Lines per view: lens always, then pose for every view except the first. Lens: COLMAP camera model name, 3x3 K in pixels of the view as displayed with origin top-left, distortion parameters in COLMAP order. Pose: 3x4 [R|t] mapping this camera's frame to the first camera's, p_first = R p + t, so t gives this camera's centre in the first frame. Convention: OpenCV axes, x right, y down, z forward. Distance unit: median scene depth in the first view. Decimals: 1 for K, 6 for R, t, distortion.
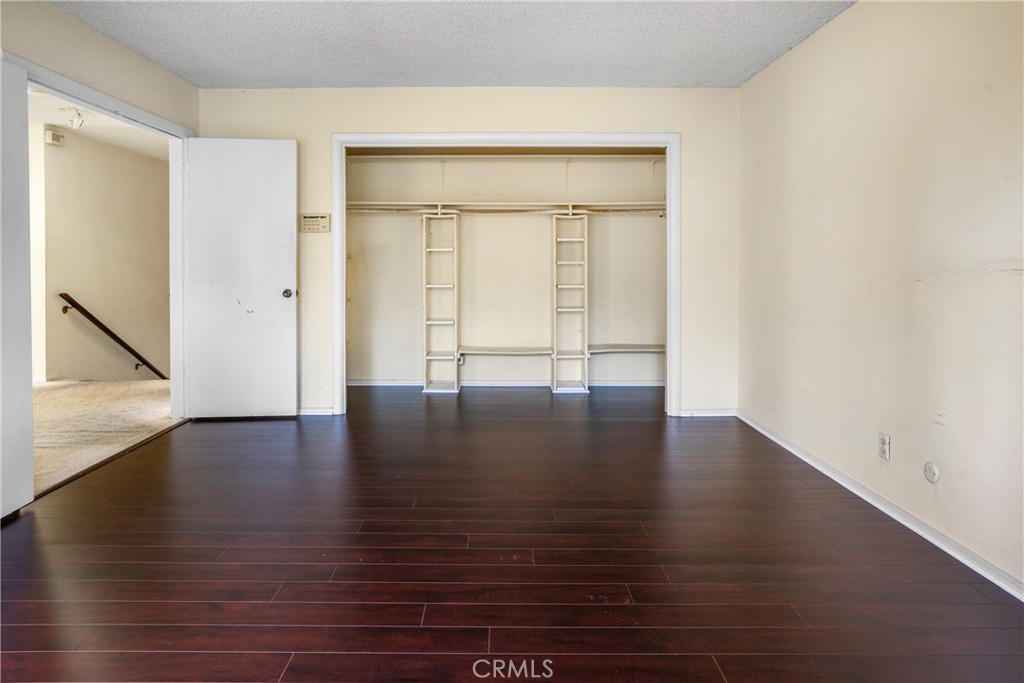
lens RADIAL K [[596.1, 0, 488.2], [0, 596.1, 319.0], [0, 0, 1]] dist [-0.049943, 0.038803]
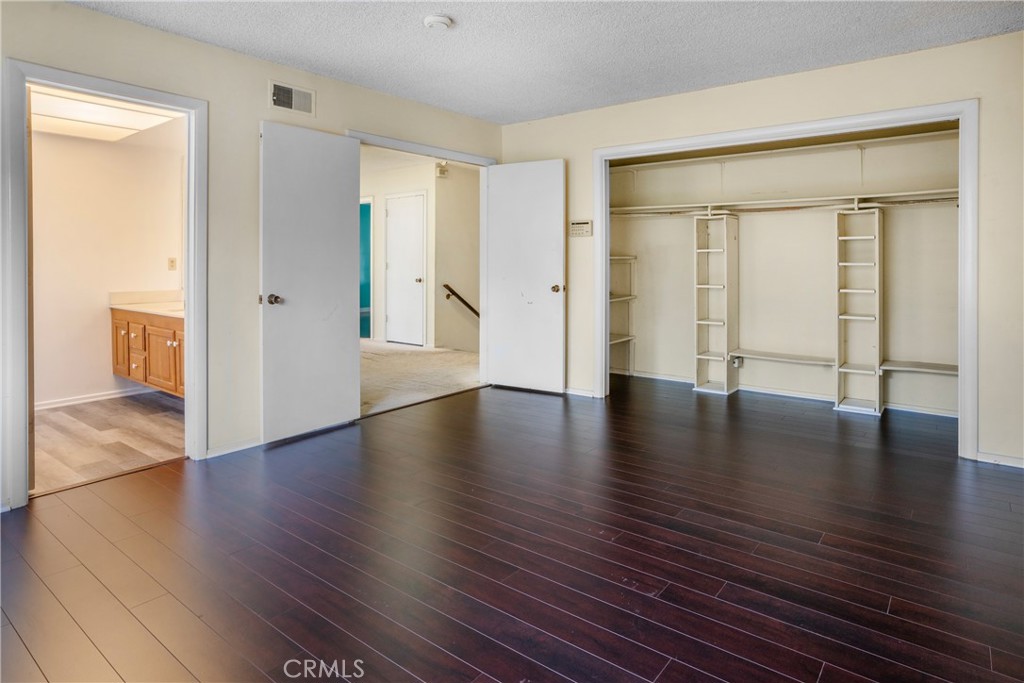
lens RADIAL K [[584.6, 0, 513.3], [0, 584.6, 316.9], [0, 0, 1]] dist [-0.044683, 0.038402]
pose [[0.791463, 0.057866, -0.608472, 0.264316], [-0.059393, 0.998078, 0.017662, -0.001754], [0.608325, 0.022160, 0.793379, 0.019132]]
